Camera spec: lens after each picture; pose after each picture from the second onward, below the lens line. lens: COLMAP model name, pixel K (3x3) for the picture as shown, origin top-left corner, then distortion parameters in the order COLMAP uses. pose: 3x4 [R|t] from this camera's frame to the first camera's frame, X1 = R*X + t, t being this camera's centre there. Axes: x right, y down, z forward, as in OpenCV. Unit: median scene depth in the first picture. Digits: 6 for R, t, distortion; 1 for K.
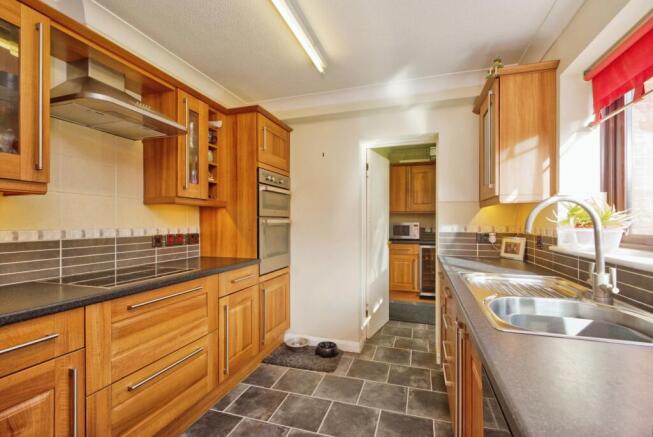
lens RADIAL K [[297.9, 0, 324.9], [0, 297.9, 221.6], [0, 0, 1]] dist [0.000626, 0.000154]
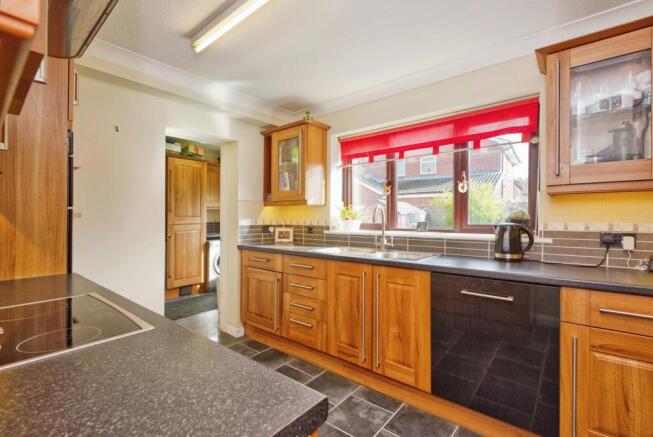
lens RADIAL K [[296.0, 0, 326.5], [0, 296.0, 218.5], [0, 0, 1]] dist [-0.000407, -0.000067]
pose [[0.362818, -0.001995, 0.931858, -0.621408], [-0.003551, 0.999987, 0.003524, 0.002187], [-0.931853, -0.004587, 0.362807, 0.264986]]
